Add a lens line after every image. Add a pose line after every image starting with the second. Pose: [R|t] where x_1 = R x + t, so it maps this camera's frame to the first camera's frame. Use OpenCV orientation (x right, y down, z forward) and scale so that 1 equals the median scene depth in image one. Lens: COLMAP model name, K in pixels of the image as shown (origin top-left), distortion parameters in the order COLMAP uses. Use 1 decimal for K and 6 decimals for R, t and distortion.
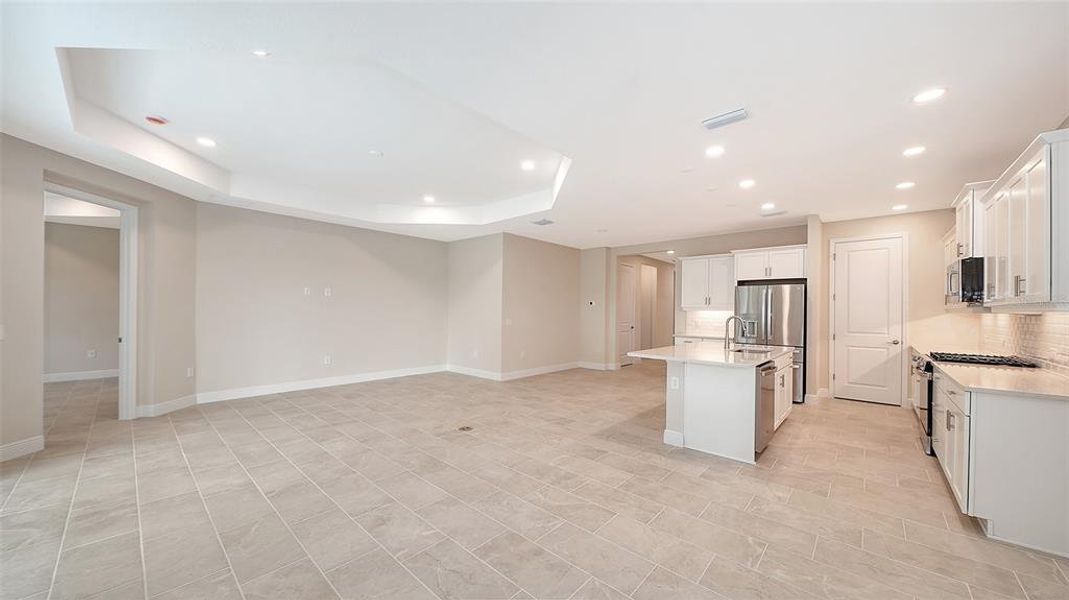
lens RADIAL K [[380.7, 0, 535.2], [0, 380.7, 311.4], [0, 0, 1]] dist [0.000045, -0.000931]
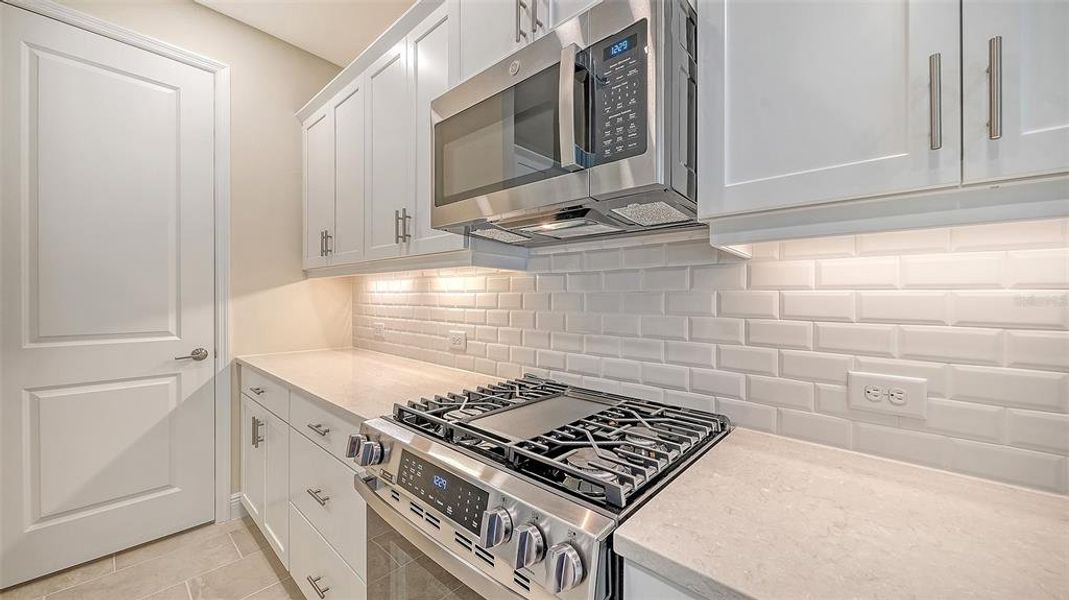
lens RADIAL K [[380.7, 0, 533.5], [0, 380.7, 298.0], [0, 0, 1]] dist [0.000045, -0.000931]
pose [[0.004715, -0.012089, 0.999916, 0.754077], [-0.002705, 0.999923, 0.012102, 0.026944], [-0.999985, -0.002762, 0.004682, 0.874414]]
